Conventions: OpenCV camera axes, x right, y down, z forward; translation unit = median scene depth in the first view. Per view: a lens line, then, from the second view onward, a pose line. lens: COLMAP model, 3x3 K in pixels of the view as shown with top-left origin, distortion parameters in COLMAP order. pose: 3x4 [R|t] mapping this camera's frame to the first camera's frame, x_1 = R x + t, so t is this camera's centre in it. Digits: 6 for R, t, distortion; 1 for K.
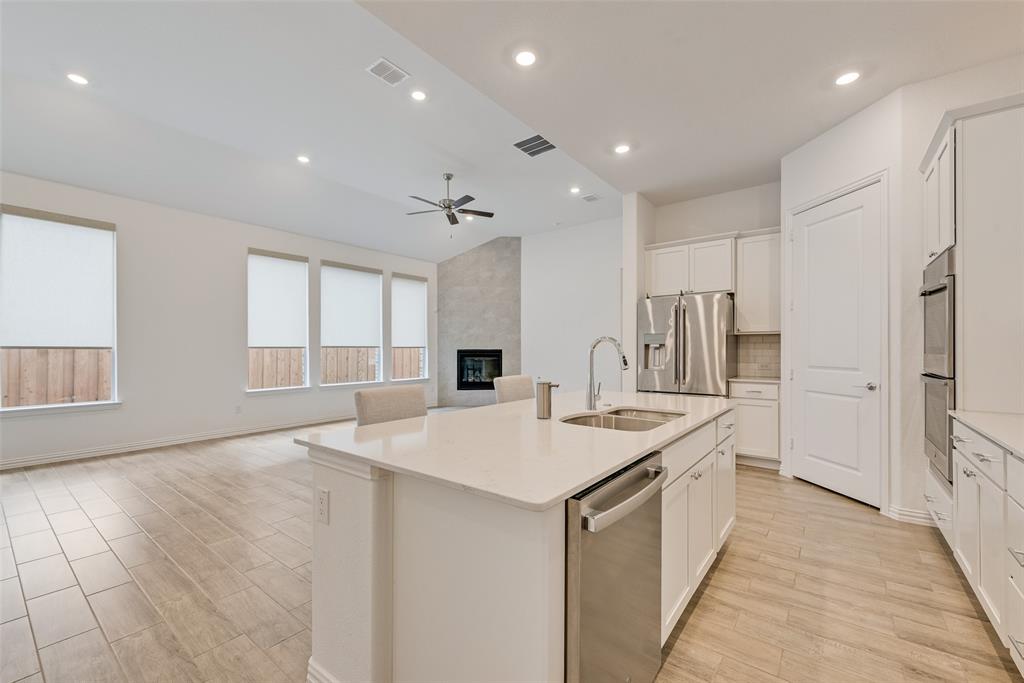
lens RADIAL K [[410.0, 0, 506.5], [0, 410.0, 347.3], [0, 0, 1]] dist [0.000517, -0.000328]
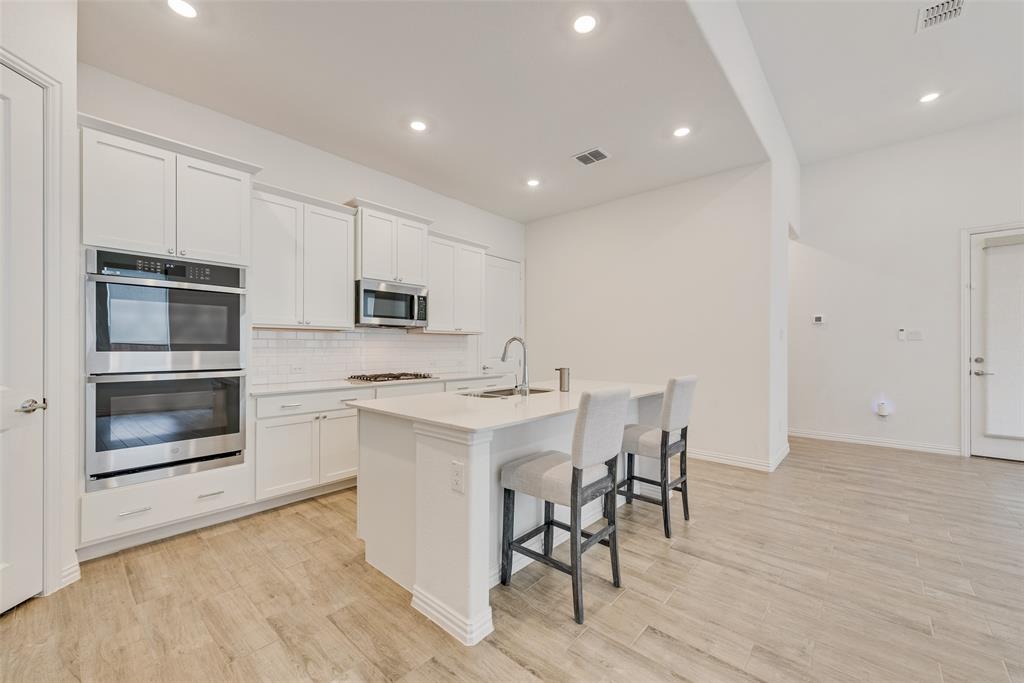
lens RADIAL K [[410.0, 0, 506.5], [0, 410.0, 347.3], [0, 0, 1]] dist [0.000517, -0.000328]
pose [[-0.998208, 0.001262, 0.059823, 0.086922], [0.000995, 0.999989, -0.004491, 0.005976], [-0.059828, -0.004423, -0.998199, 1.027277]]
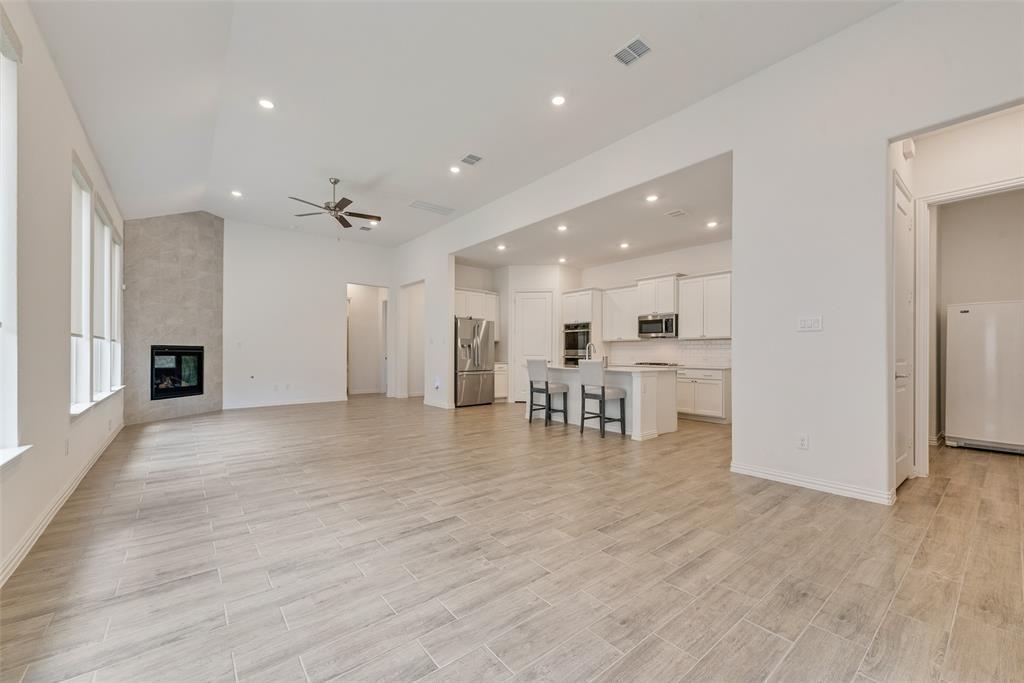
lens RADIAL K [[410.0, 0, 506.5], [0, 410.0, 347.3], [0, 0, 1]] dist [0.000517, -0.000328]
pose [[0.224137, 0.016014, 0.974426, -1.318319], [-0.009405, 0.999854, -0.014269, 0.025982], [-0.974512, -0.005966, 0.224255, 0.408407]]
